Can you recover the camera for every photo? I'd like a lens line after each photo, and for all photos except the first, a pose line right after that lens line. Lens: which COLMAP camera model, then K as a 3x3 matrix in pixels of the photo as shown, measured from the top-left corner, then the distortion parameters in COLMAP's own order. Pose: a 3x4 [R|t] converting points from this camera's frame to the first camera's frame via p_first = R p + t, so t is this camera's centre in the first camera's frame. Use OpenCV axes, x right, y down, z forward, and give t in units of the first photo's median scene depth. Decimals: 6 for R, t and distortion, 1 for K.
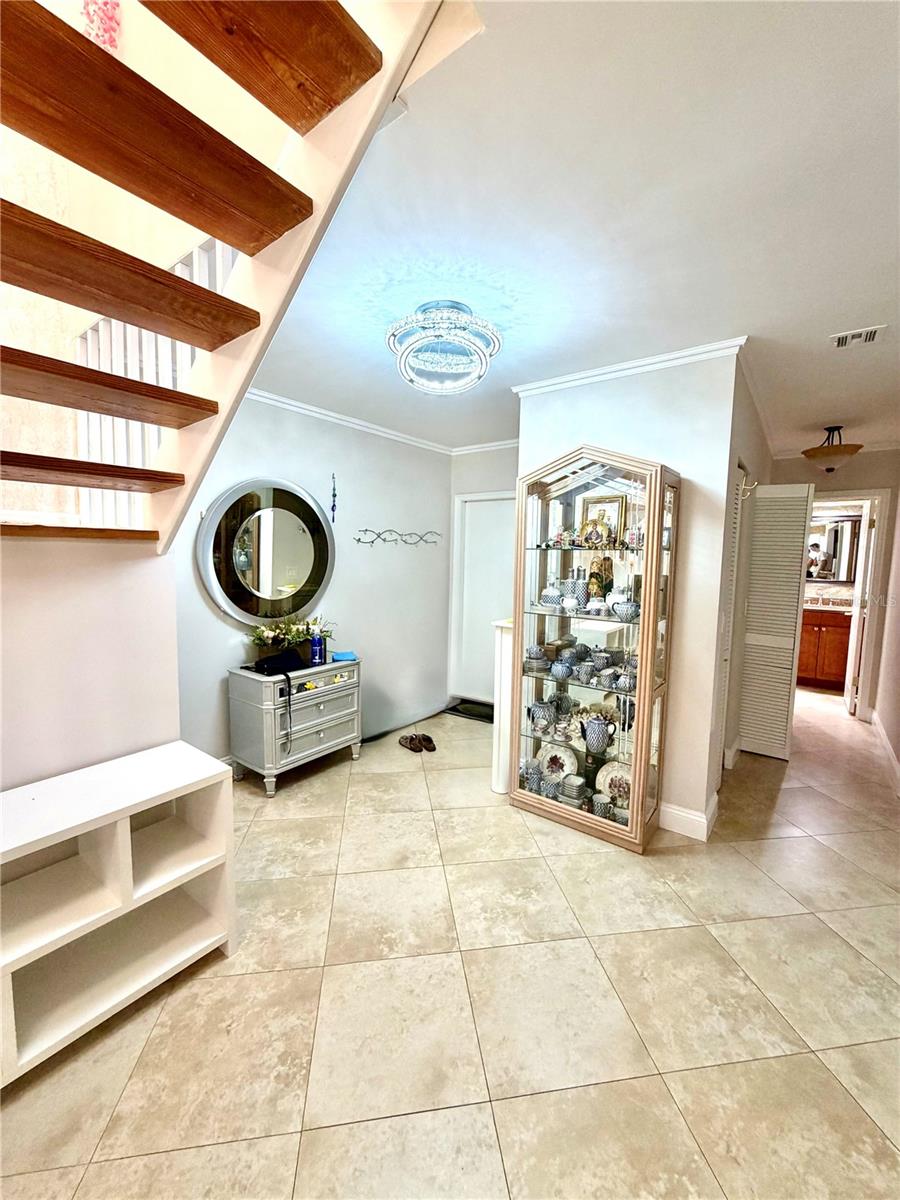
lens RADIAL K [[478.7, 0, 448.5], [0, 478.7, 597.0], [0, 0, 1]] dist [-0.000494, 0.000134]
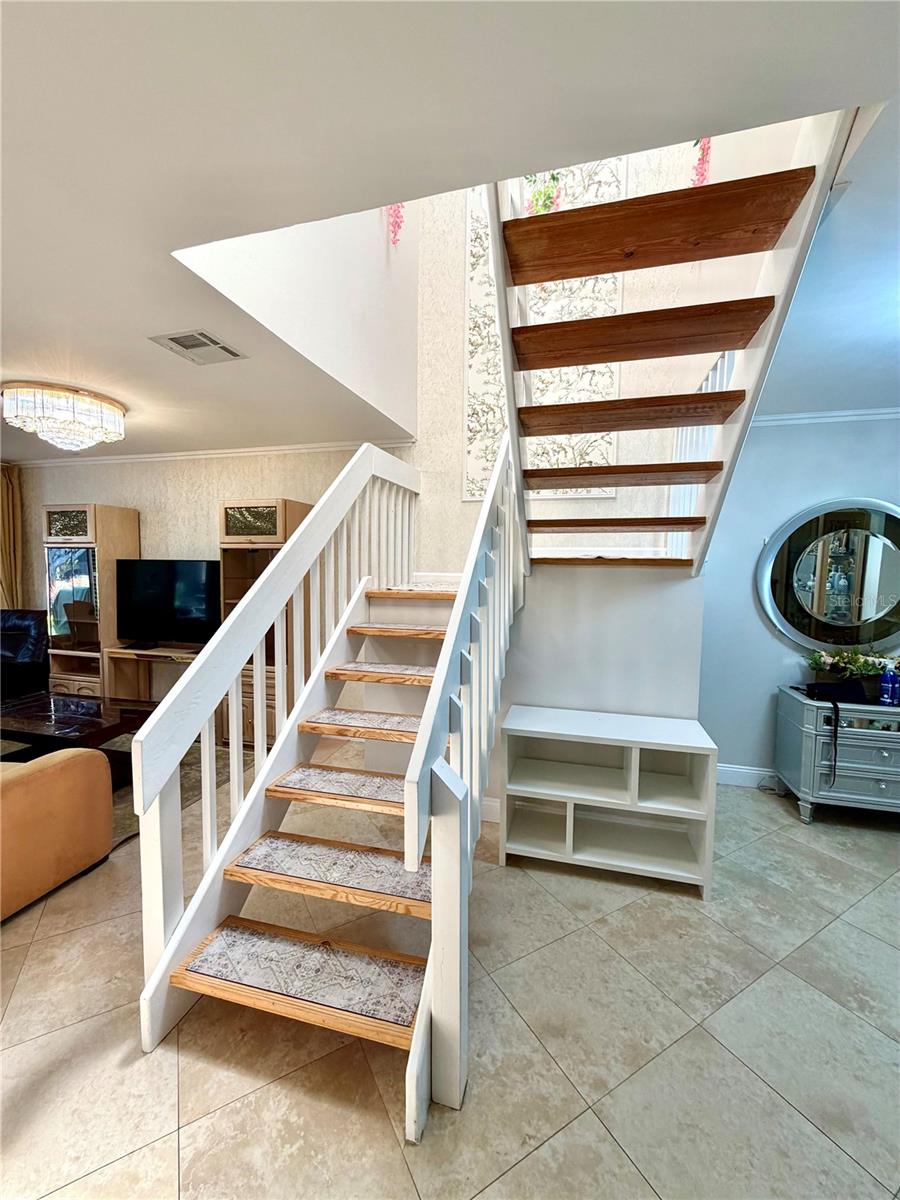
lens RADIAL K [[478.7, 0, 451.6], [0, 478.7, 594.2], [0, 0, 1]] dist [-0.000494, 0.000134]
pose [[0.370884, 0.041889, -0.927734, 0.264815], [-0.091486, 0.995771, 0.008388, 0.007304], [0.924162, 0.081764, 0.373147, -0.083466]]
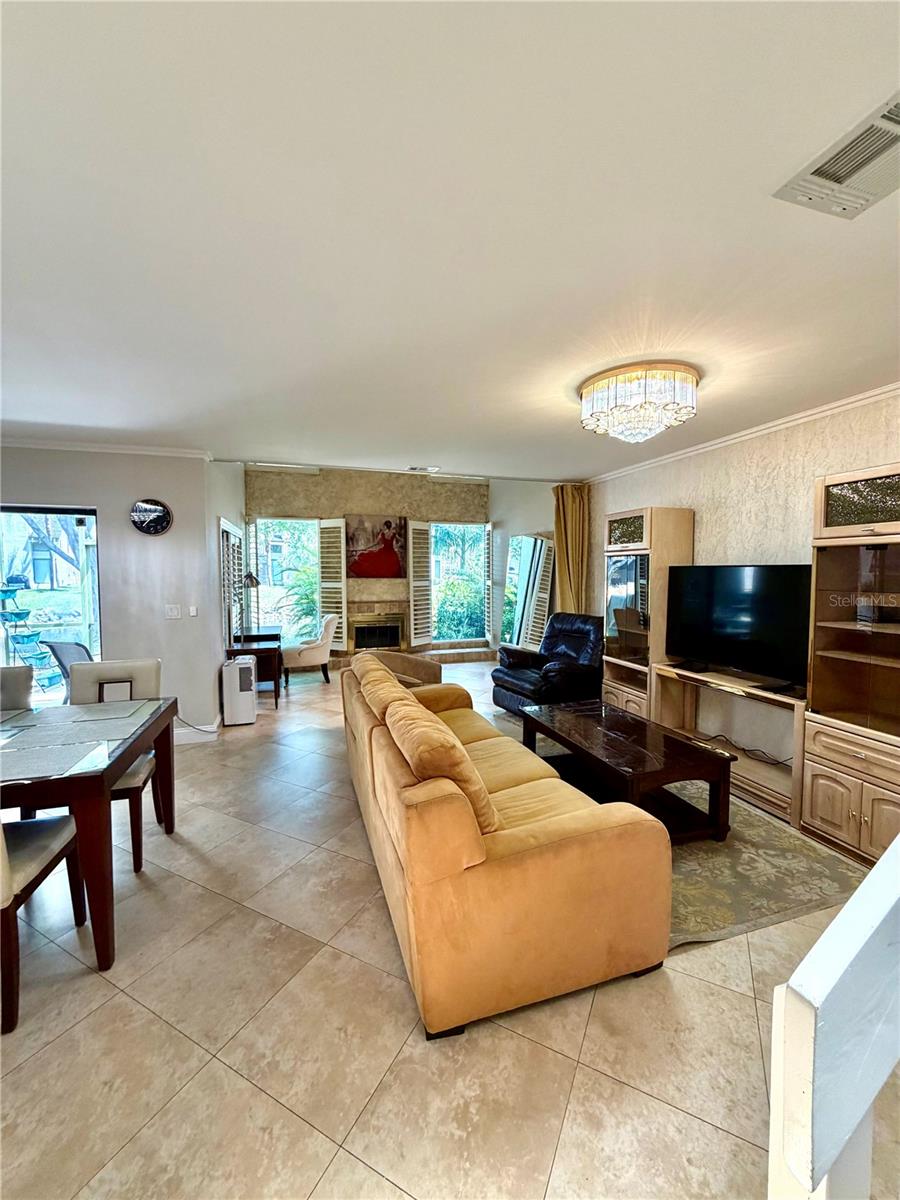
lens RADIAL K [[478.7, 0, 444.3], [0, 478.7, 601.5], [0, 0, 1]] dist [-0.000494, 0.000134]
pose [[-0.593208, 0.035928, -0.804247, -0.078742], [-0.081452, 0.991199, 0.104359, 0.017058], [0.800918, 0.127414, -0.585060, -0.218087]]
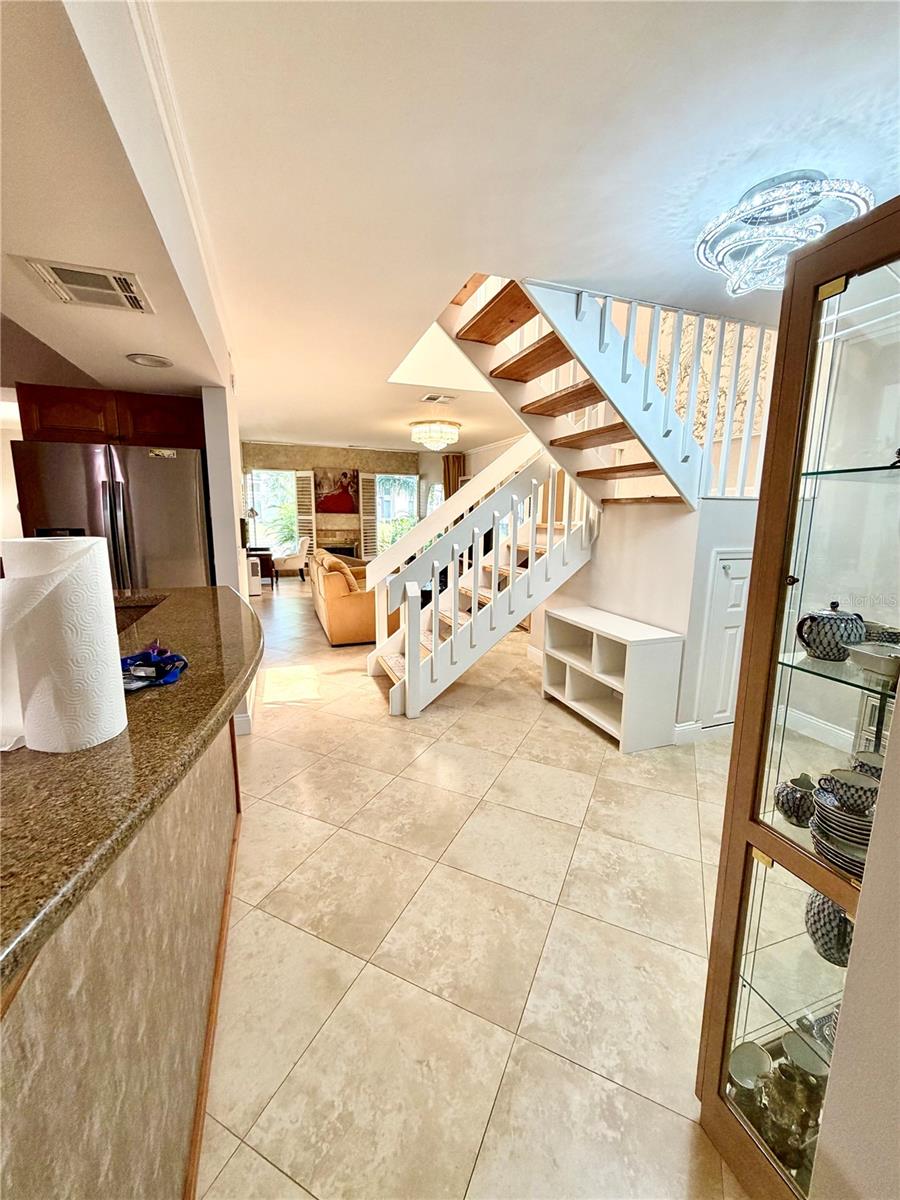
lens RADIAL K [[478.7, 0, 449.2], [0, 478.7, 596.3], [0, 0, 1]] dist [-0.000494, 0.000134]
pose [[-0.552820, 0.122782, -0.824206, 0.758266], [-0.096056, 0.973103, 0.209390, -0.046142], [0.827746, 0.194925, -0.526157, 0.816868]]
